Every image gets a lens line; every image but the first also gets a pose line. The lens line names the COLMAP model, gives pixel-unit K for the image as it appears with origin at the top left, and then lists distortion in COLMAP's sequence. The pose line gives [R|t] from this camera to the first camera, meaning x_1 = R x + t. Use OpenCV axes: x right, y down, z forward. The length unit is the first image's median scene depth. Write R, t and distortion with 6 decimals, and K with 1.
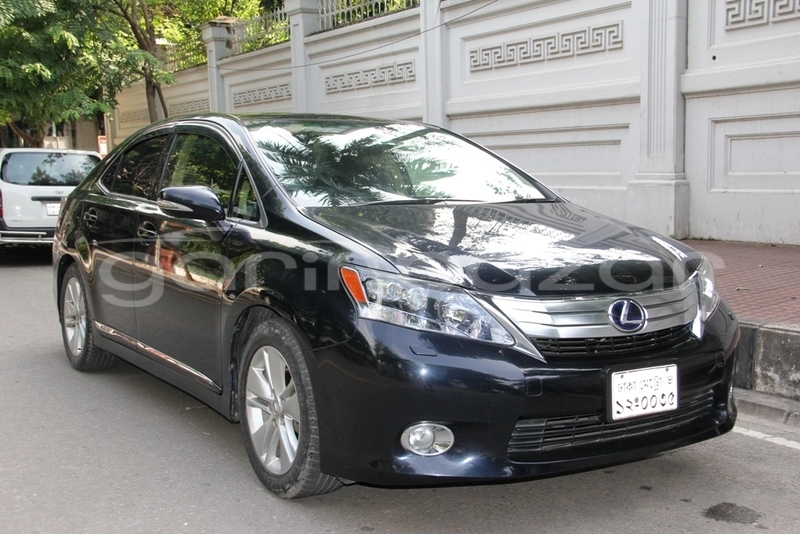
lens RADIAL K [[1003.8, 0, 400.0], [0, 1003.8, 267.0], [0, 0, 1]] dist [0.008826, 0.010694]
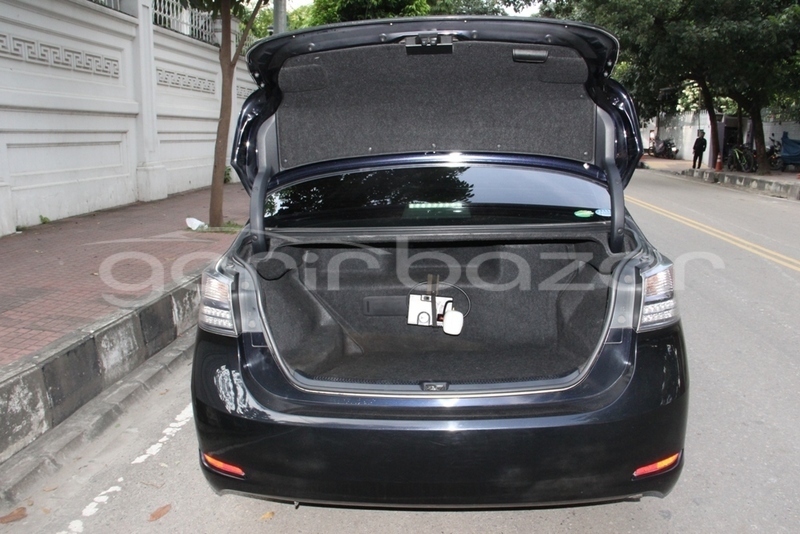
lens RADIAL K [[689.2, 0, 400.0], [0, 689.2, 267.0], [0, 0, 1]] dist [-0.003445, -0.002885]
pose [[-0.833726, -0.096821, 0.543623, -0.668725], [0.061802, 0.961959, 0.266112, -0.188742], [-0.548709, 0.255462, -0.796027, 1.594568]]
